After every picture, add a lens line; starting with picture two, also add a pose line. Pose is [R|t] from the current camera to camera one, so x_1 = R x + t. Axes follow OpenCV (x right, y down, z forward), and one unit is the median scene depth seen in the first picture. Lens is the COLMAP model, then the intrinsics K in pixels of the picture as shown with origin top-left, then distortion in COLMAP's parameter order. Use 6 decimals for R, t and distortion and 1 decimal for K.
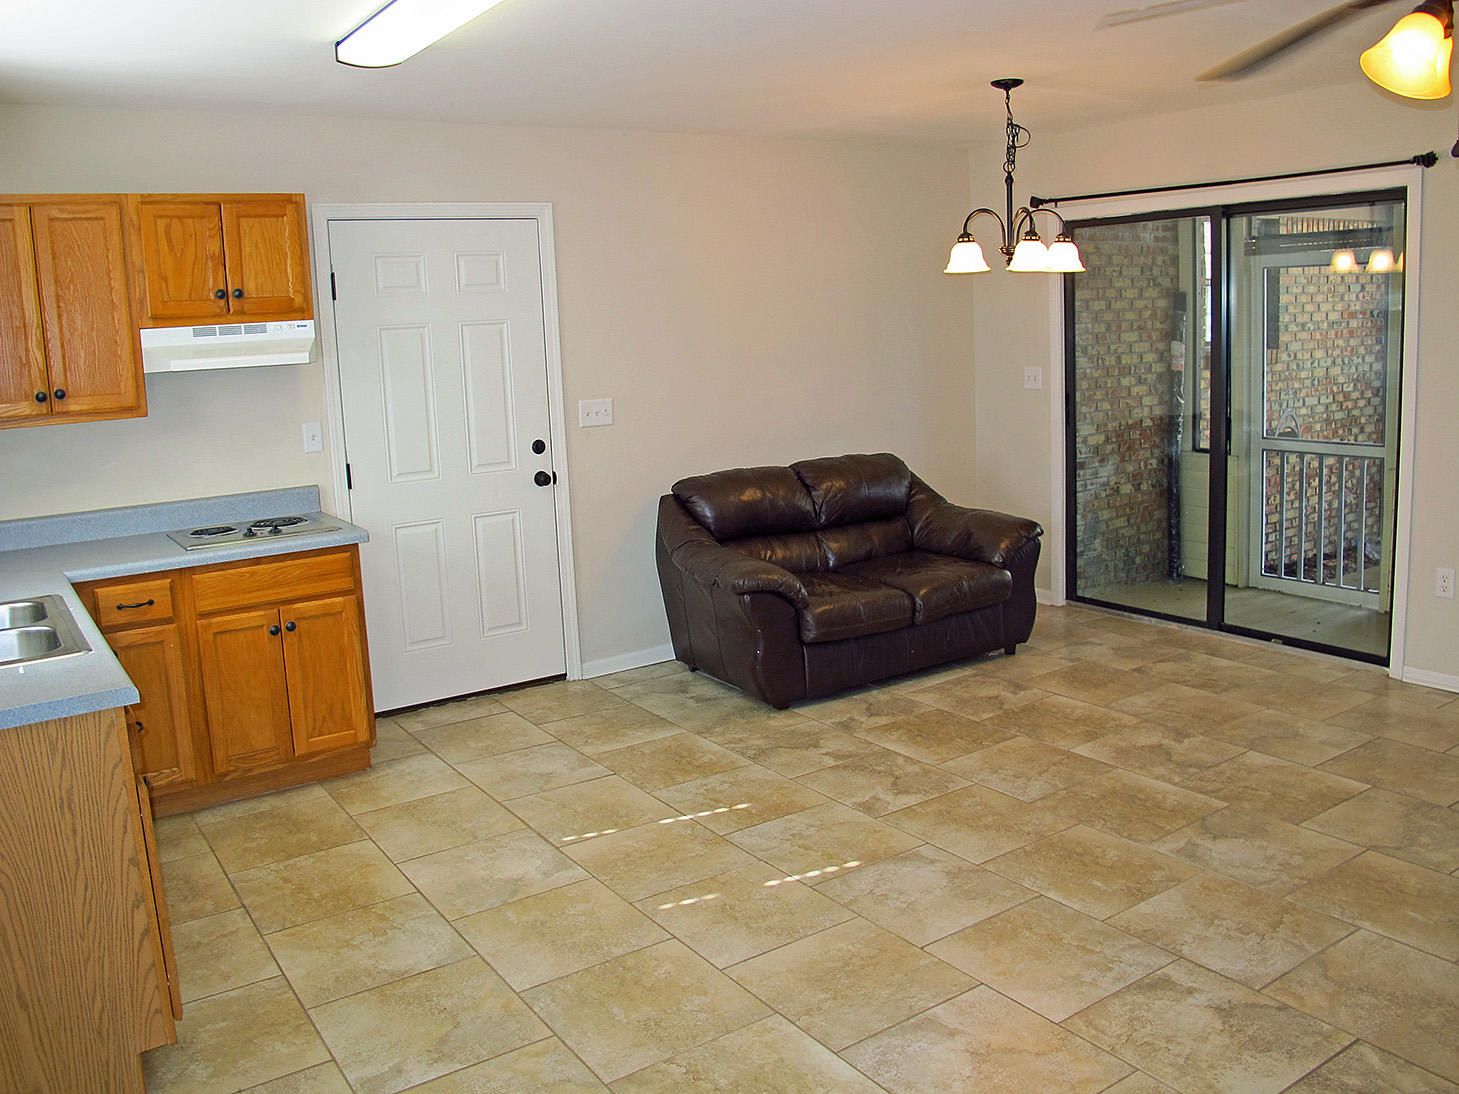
lens RADIAL K [[1229.2, 0, 721.0], [0, 1229.2, 505.3], [0, 0, 1]] dist [-0.153311, 0.128556]
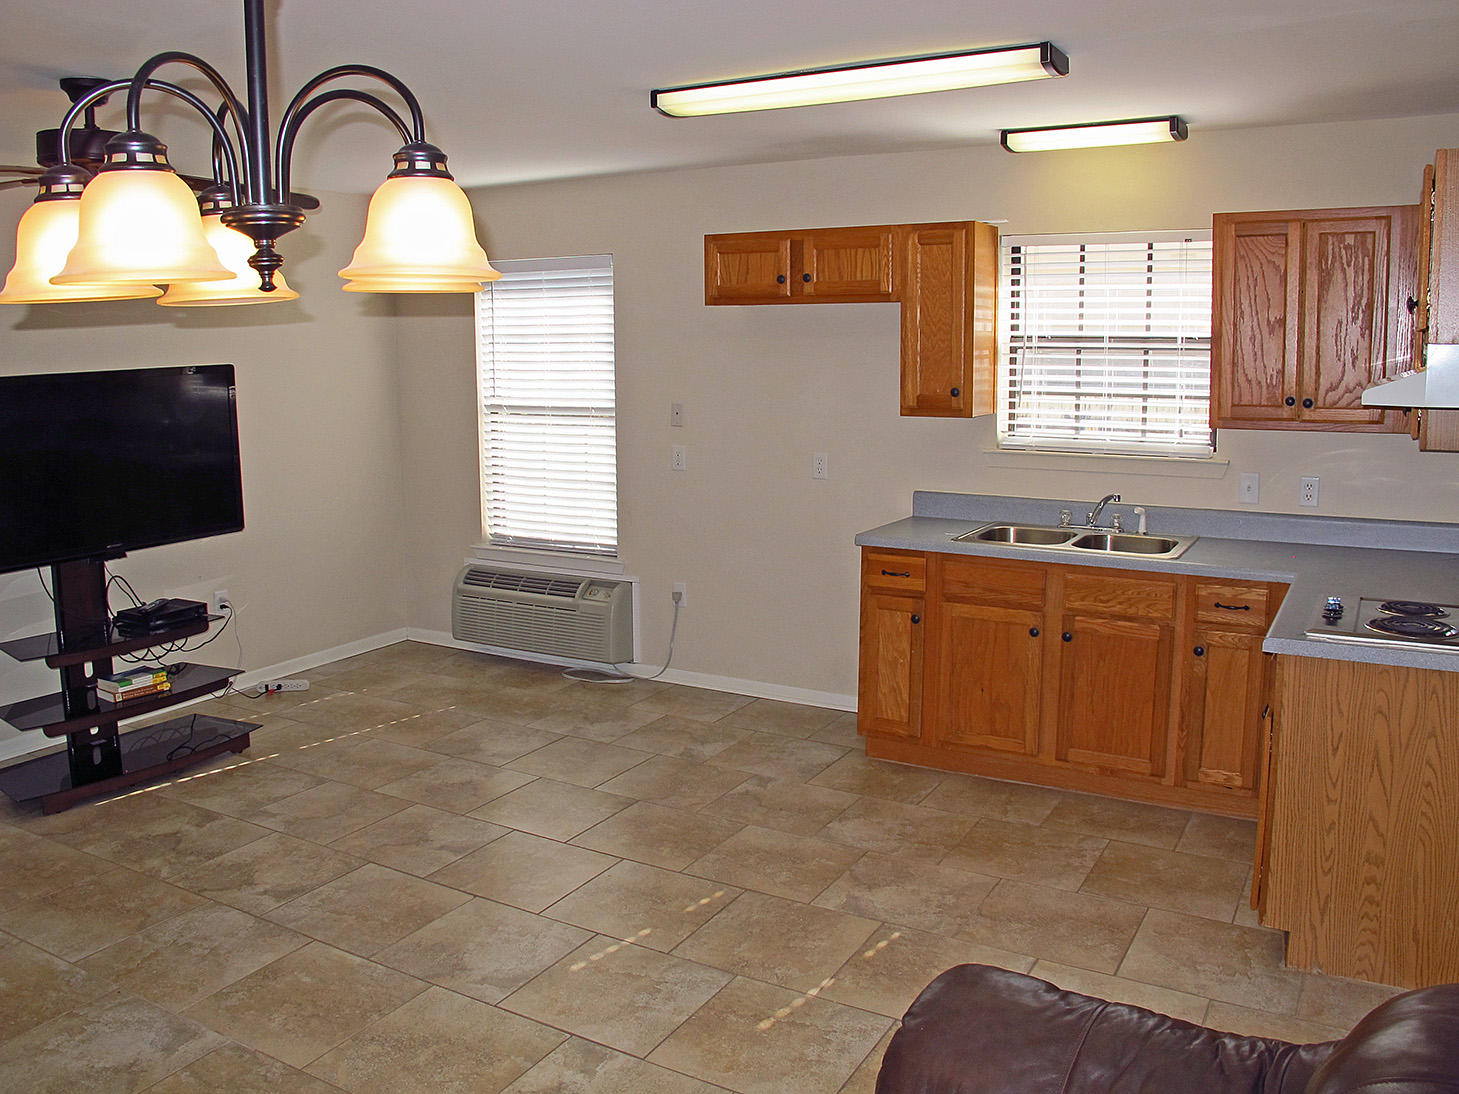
lens RADIAL K [[1229.2, 0, 721.0], [0, 1229.2, 505.3], [0, 0, 1]] dist [-0.153311, 0.128556]
pose [[-0.896824, 0.108945, -0.428763, 0.308947], [-0.021787, 0.957149, 0.288776, -0.263038], [0.441851, 0.268323, -0.856020, 1.496262]]
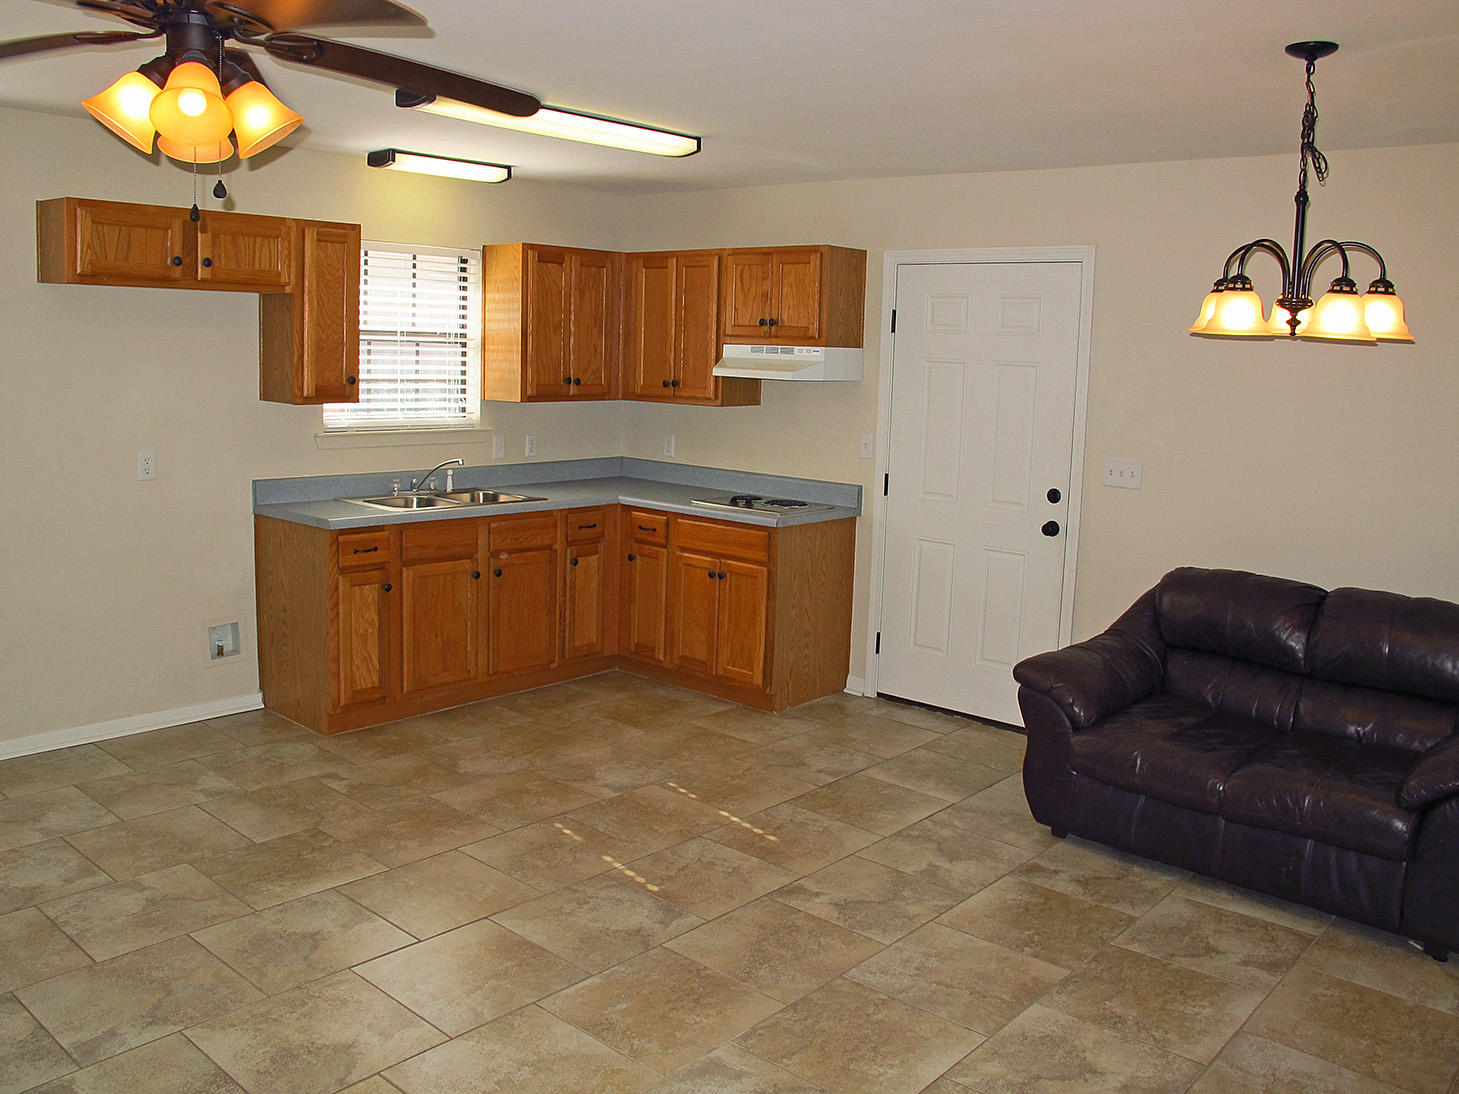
lens RADIAL K [[1229.2, 0, 721.0], [0, 1229.2, 505.3], [0, 0, 1]] dist [-0.153311, 0.128556]
pose [[0.252413, 0.174469, -0.951761, 0.907270], [-0.192379, 0.973023, 0.127346, -0.144720], [0.948303, 0.150955, 0.279168, 0.614942]]
